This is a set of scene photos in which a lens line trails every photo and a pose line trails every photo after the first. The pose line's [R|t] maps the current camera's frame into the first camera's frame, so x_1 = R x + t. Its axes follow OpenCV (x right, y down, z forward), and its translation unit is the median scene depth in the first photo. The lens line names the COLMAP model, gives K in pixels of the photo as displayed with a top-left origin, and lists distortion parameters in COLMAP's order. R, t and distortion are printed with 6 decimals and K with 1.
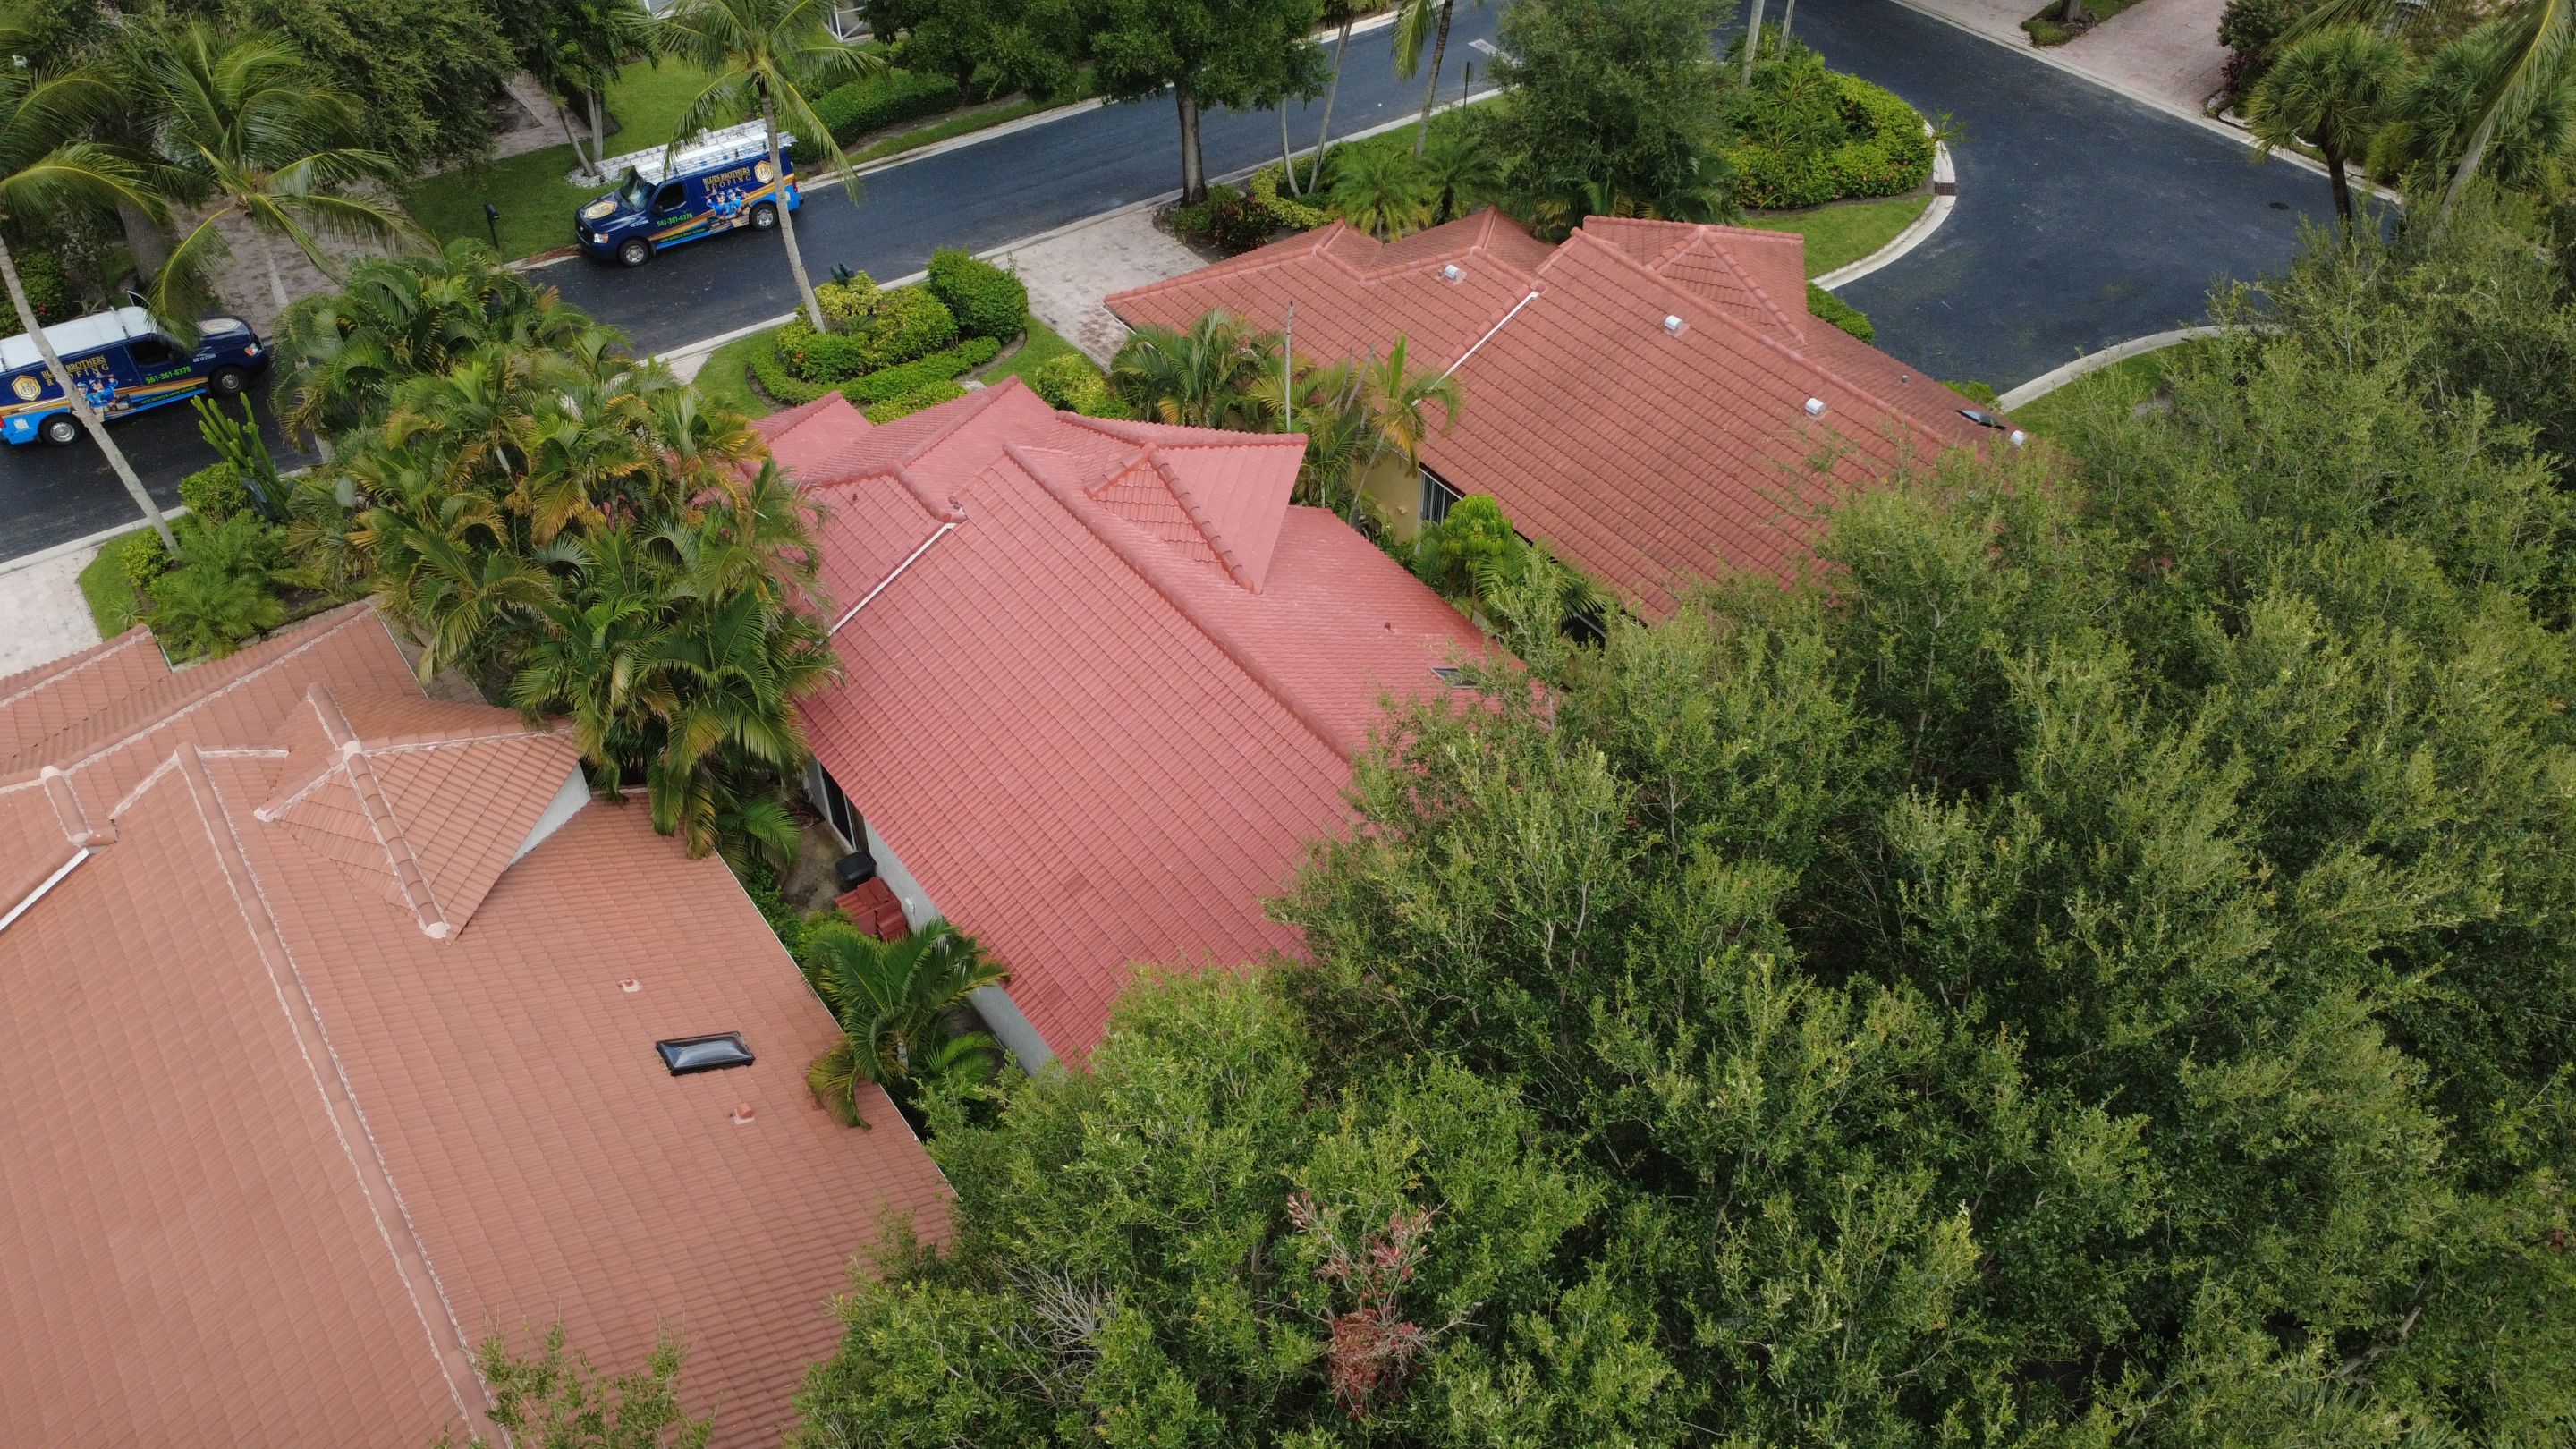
lens RADIAL K [[1872.6, 0, 1288.0], [0, 1872.6, 724.5], [0, 0, 1]] dist [0.006103, -0.004940]
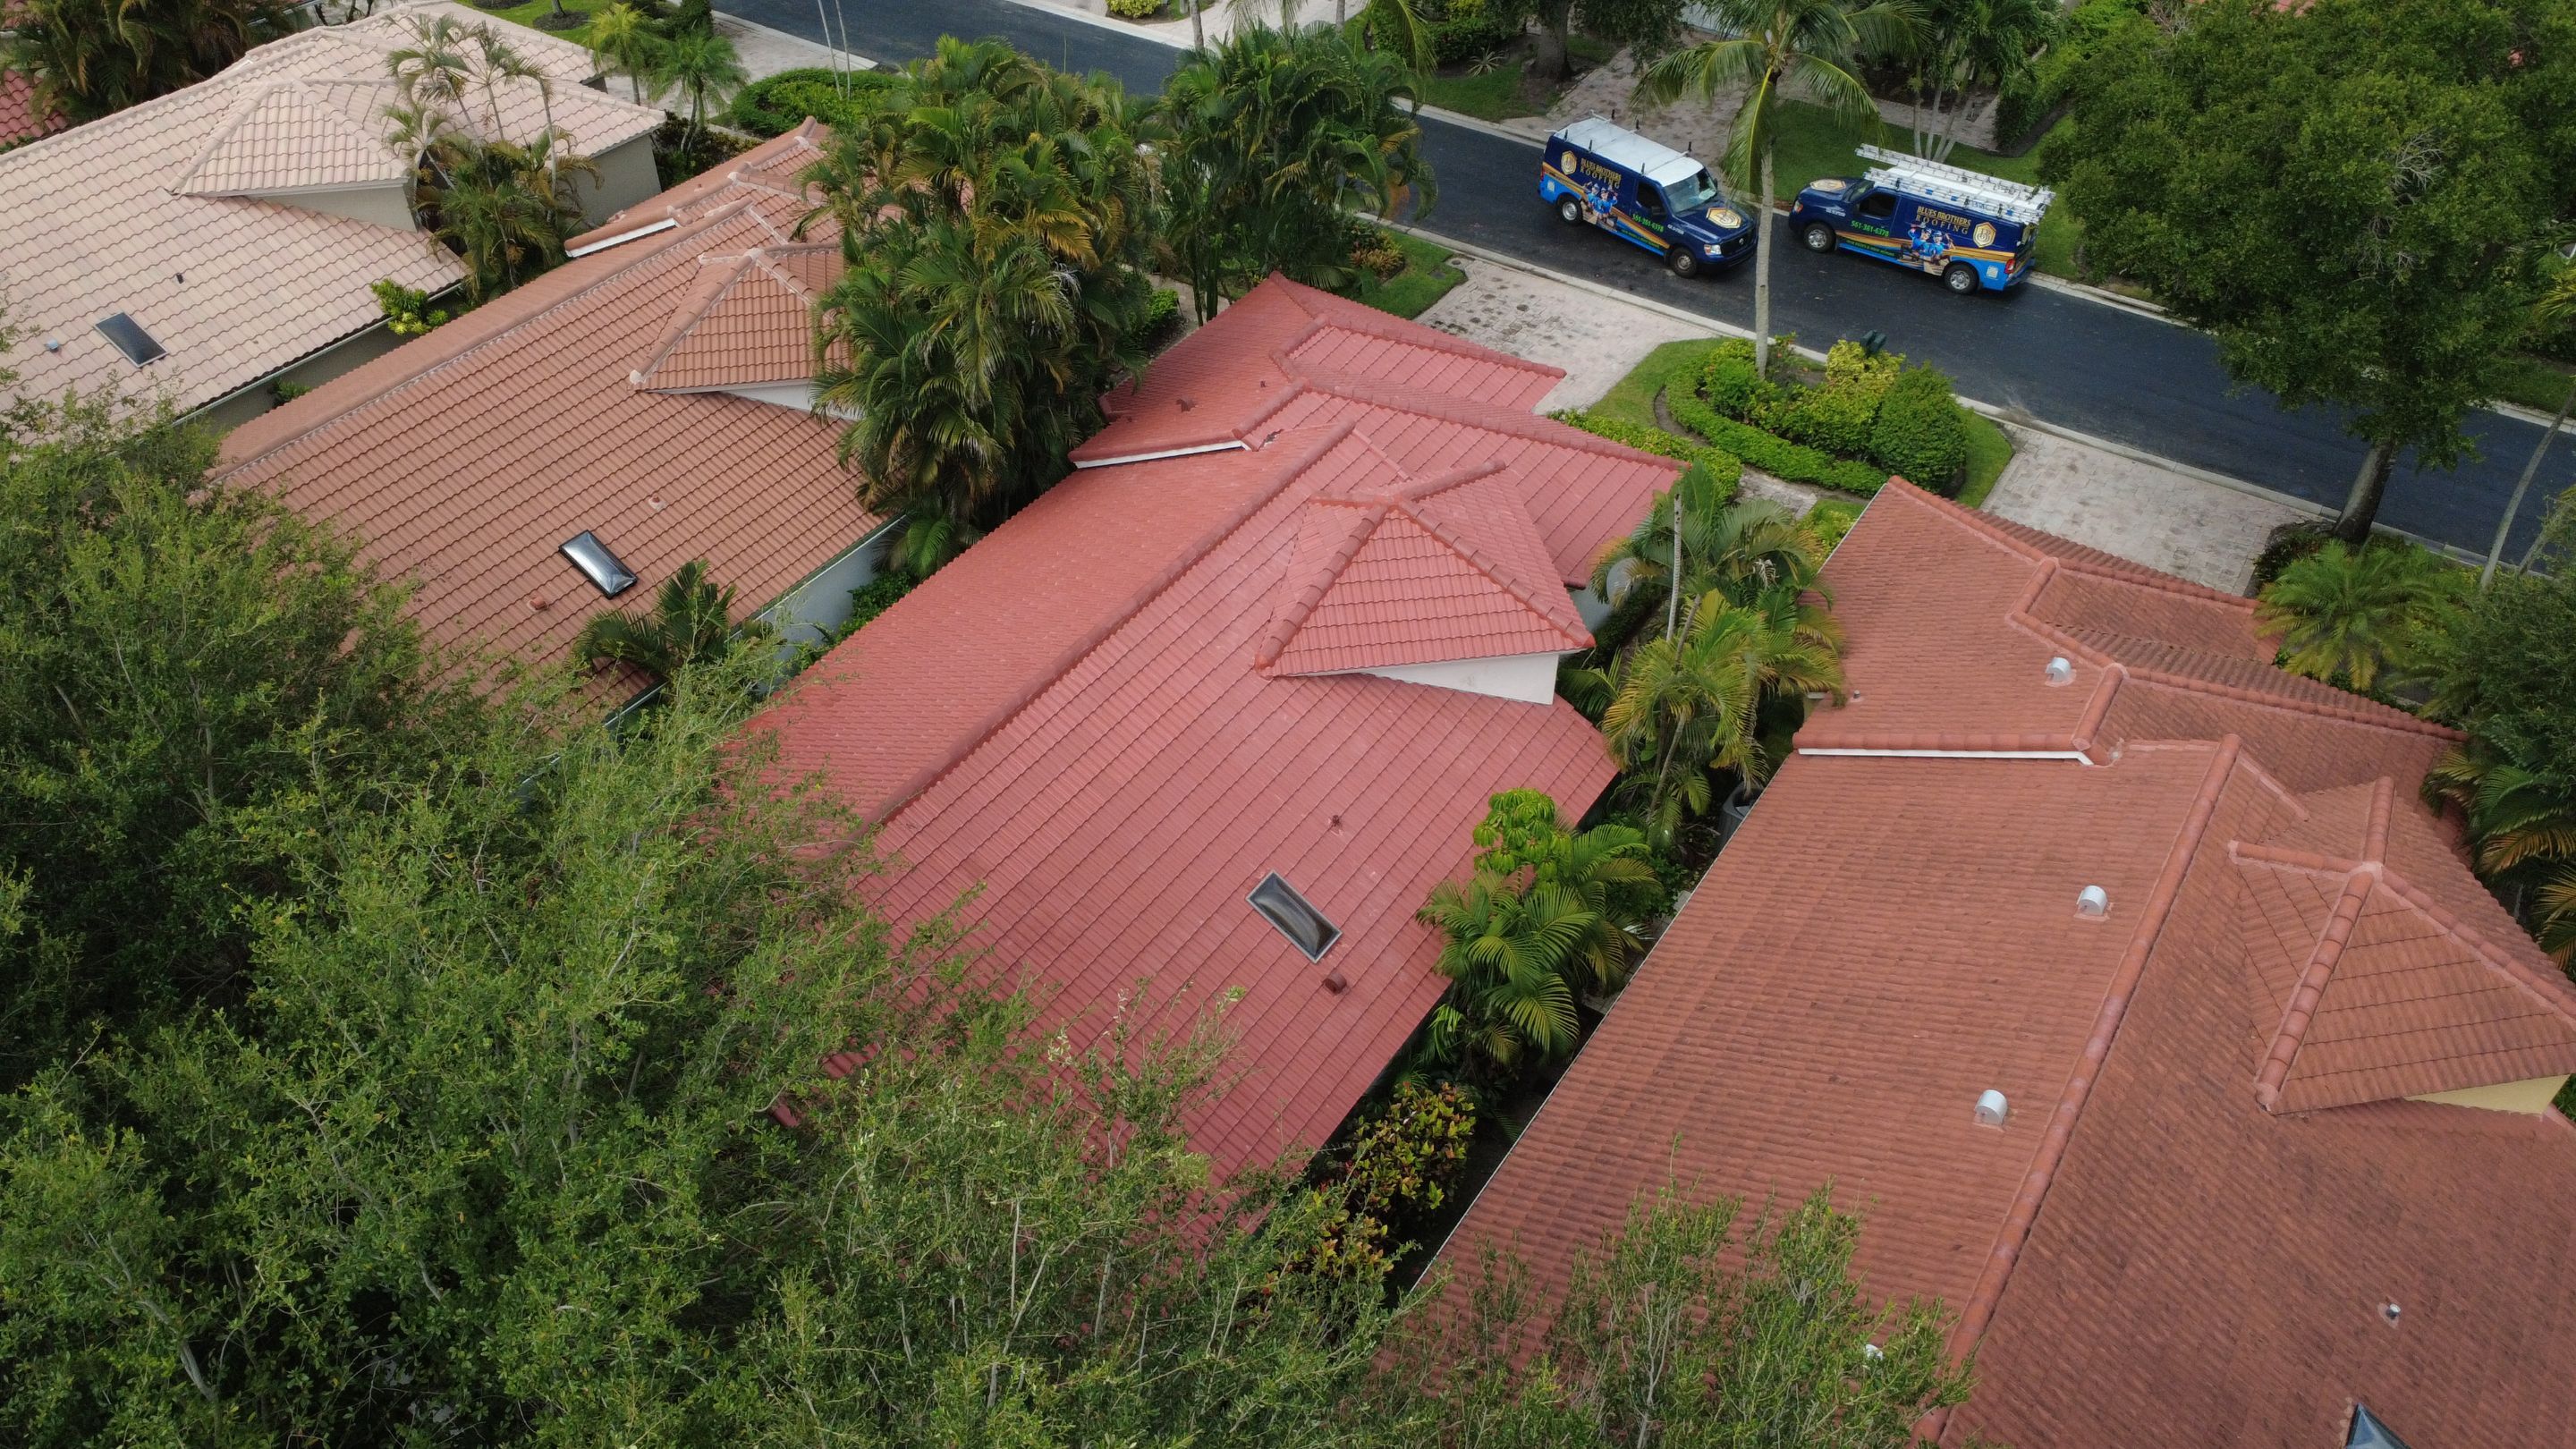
lens RADIAL K [[1867.3, 0, 1287.7], [0, 1867.3, 740.3], [0, 0, 1]] dist [0.002897, 0.002564]
pose [[0.336088, 0.626722, -0.703039, 0.590599], [-0.629695, 0.704619, 0.327104, -0.329028], [0.700378, 0.332764, 0.631458, 0.468693]]
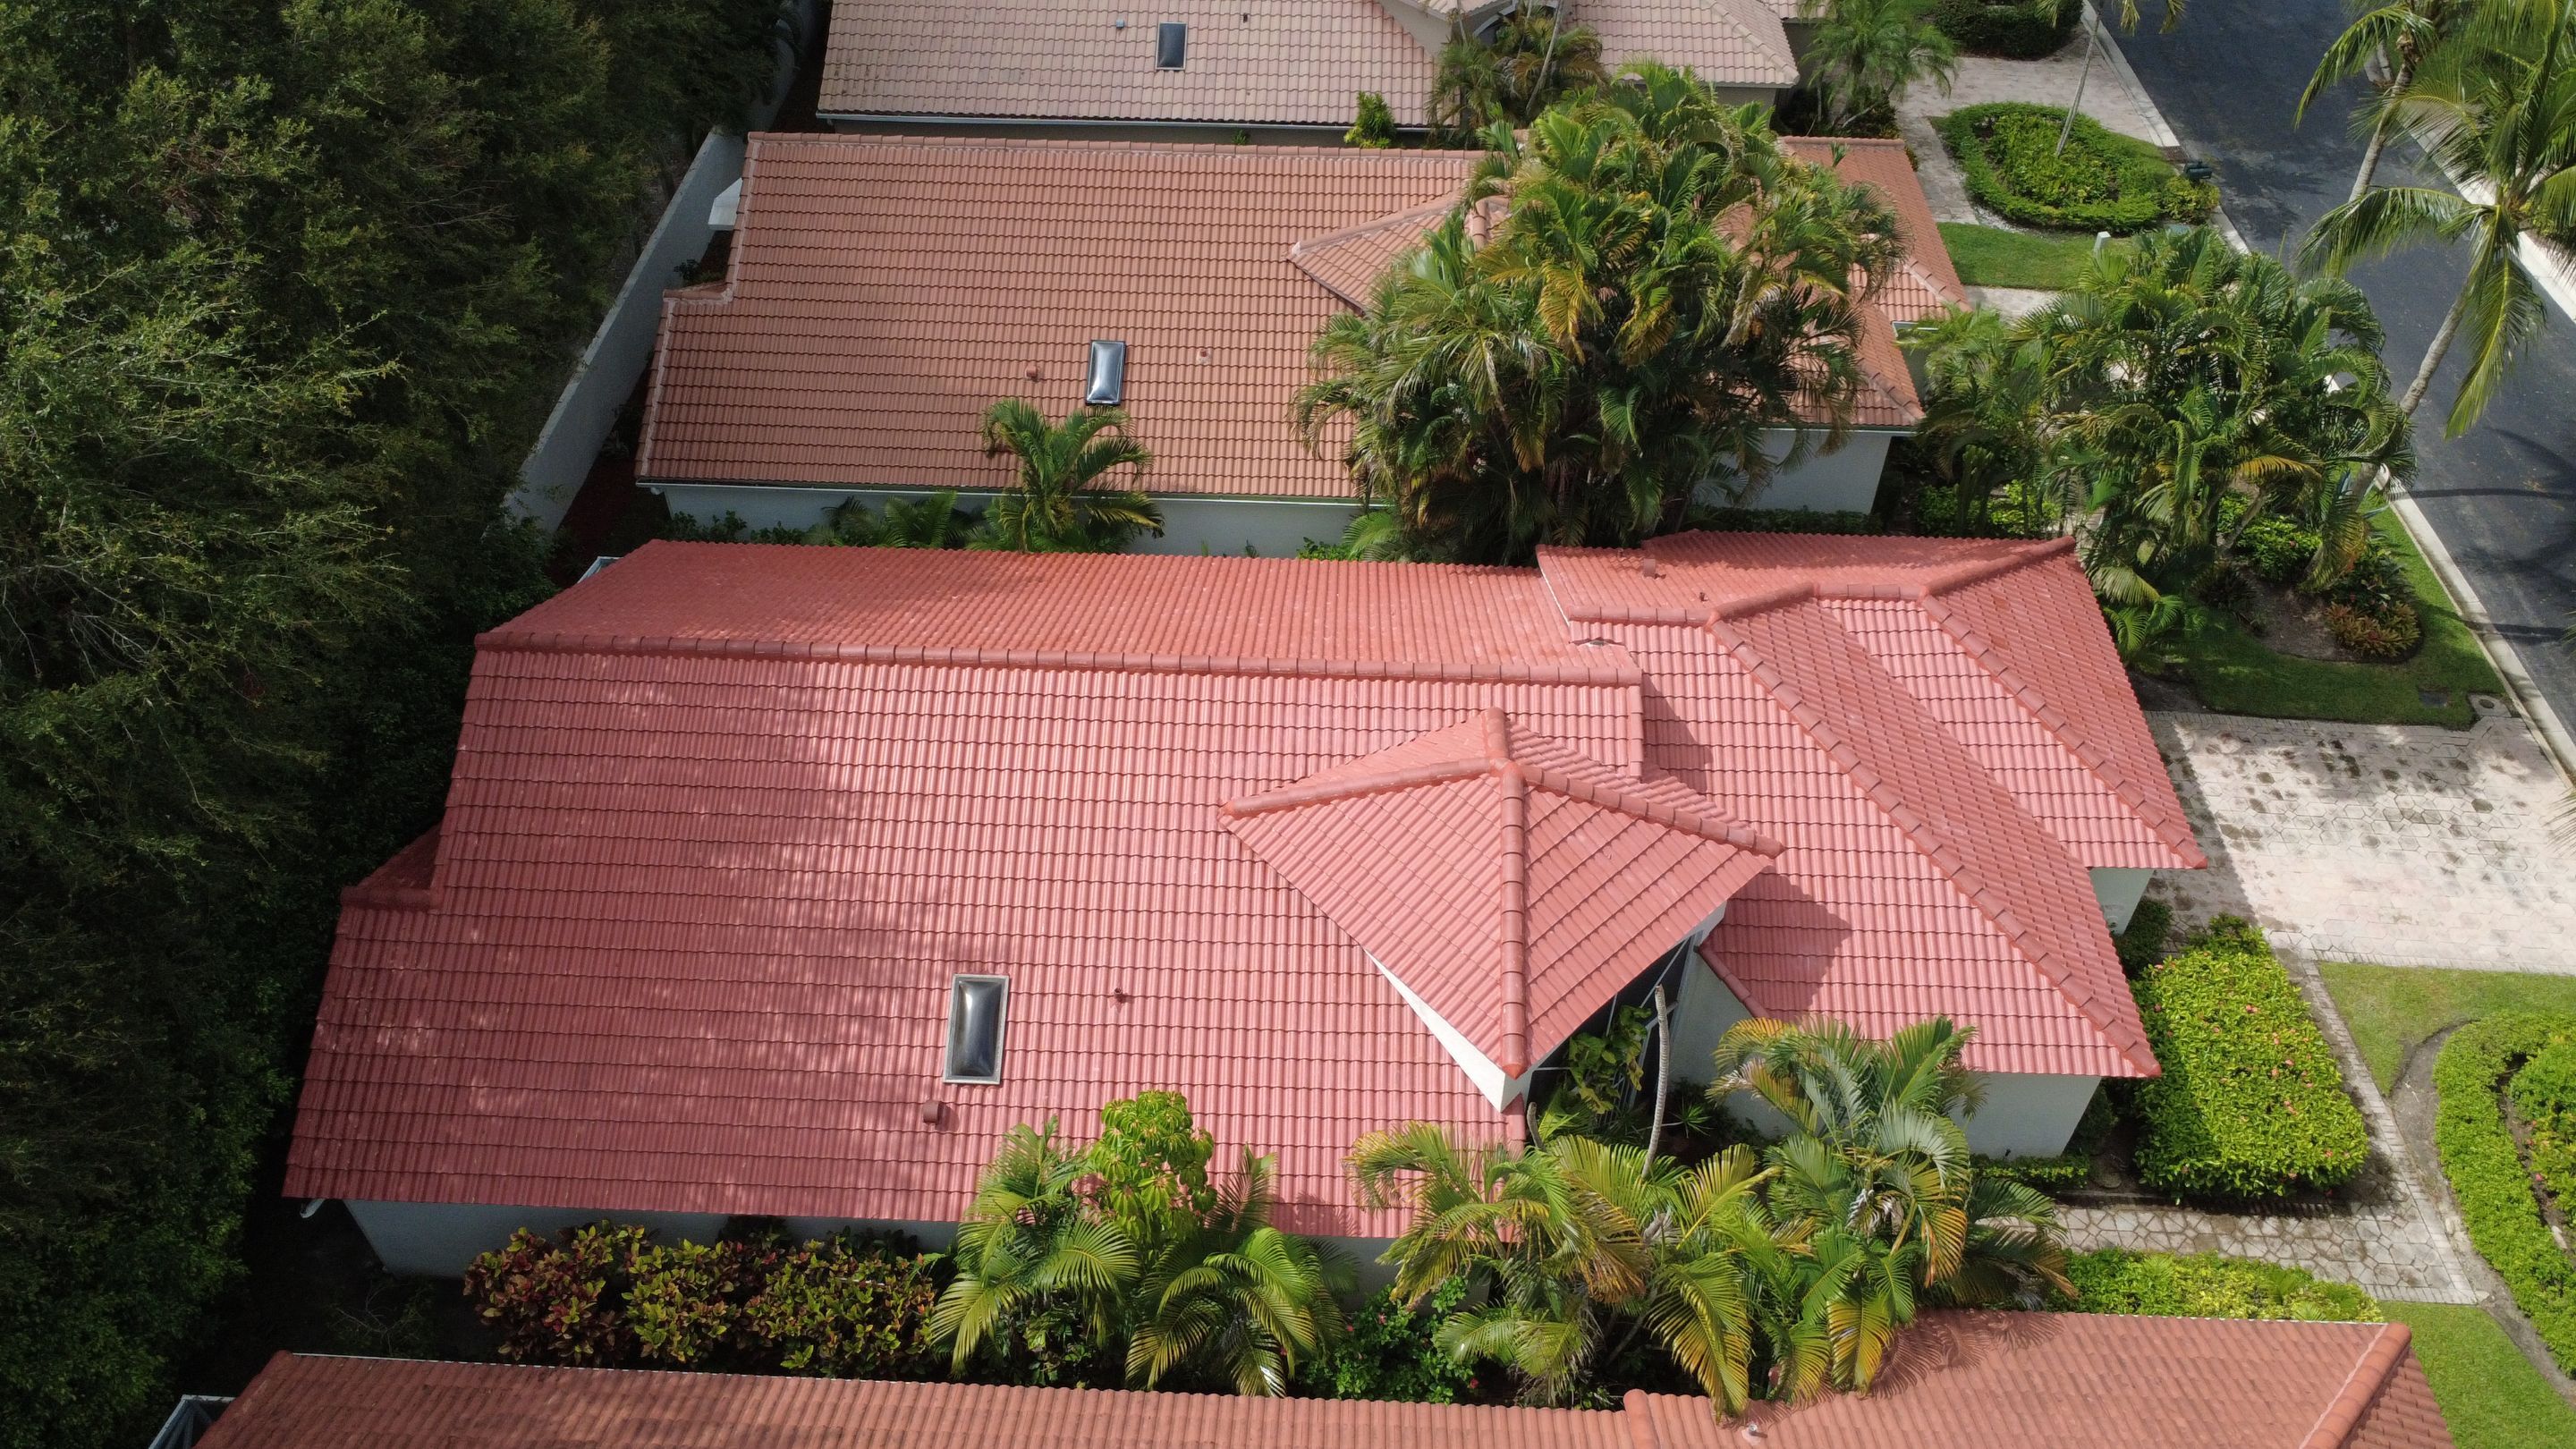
lens RADIAL K [[1889.3, 0, 1280.5], [0, 1889.3, 725.2], [0, 0, 1]] dist [-0.008745, -0.003354]
pose [[-0.628542, 0.528673, -0.570473, 0.353169], [-0.524705, 0.253195, 0.812759, -0.668546], [0.574124, 0.810183, 0.118253, 0.880005]]
